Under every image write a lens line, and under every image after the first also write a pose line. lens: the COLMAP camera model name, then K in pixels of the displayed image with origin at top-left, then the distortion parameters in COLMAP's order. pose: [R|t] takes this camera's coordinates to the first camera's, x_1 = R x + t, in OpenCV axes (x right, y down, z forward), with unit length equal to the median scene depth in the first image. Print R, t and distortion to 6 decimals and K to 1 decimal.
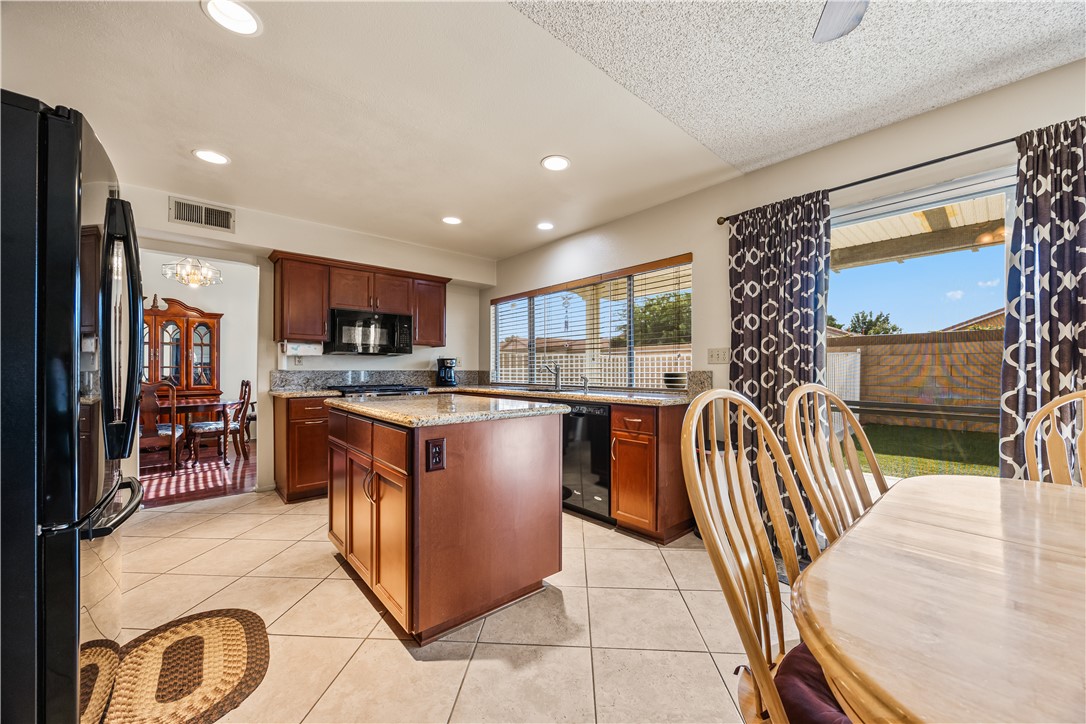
lens RADIAL K [[414.8, 0, 545.7], [0, 414.8, 367.5], [0, 0, 1]] dist [-0.001785, -0.000061]
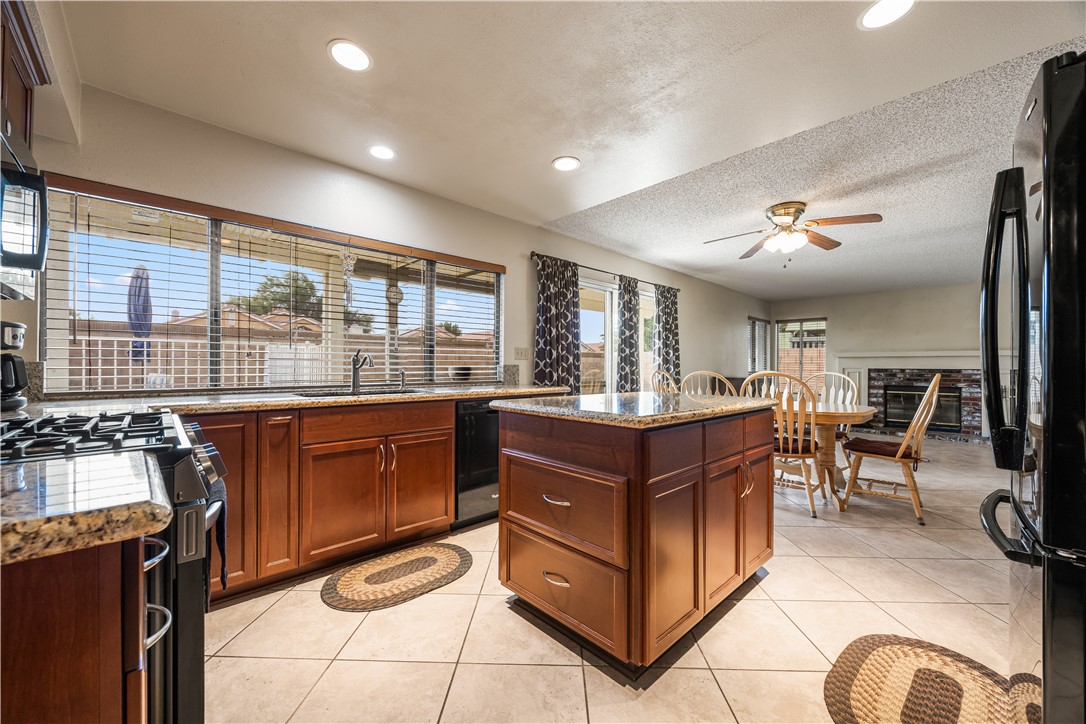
lens RADIAL K [[414.8, 0, 548.5], [0, 414.8, 363.4], [0, 0, 1]] dist [-0.001785, -0.000061]
pose [[-0.045104, 0.004218, 0.998973, -0.683576], [-0.010881, 0.999930, -0.004714, 0.007194], [-0.998923, -0.011082, -0.045055, 0.739794]]
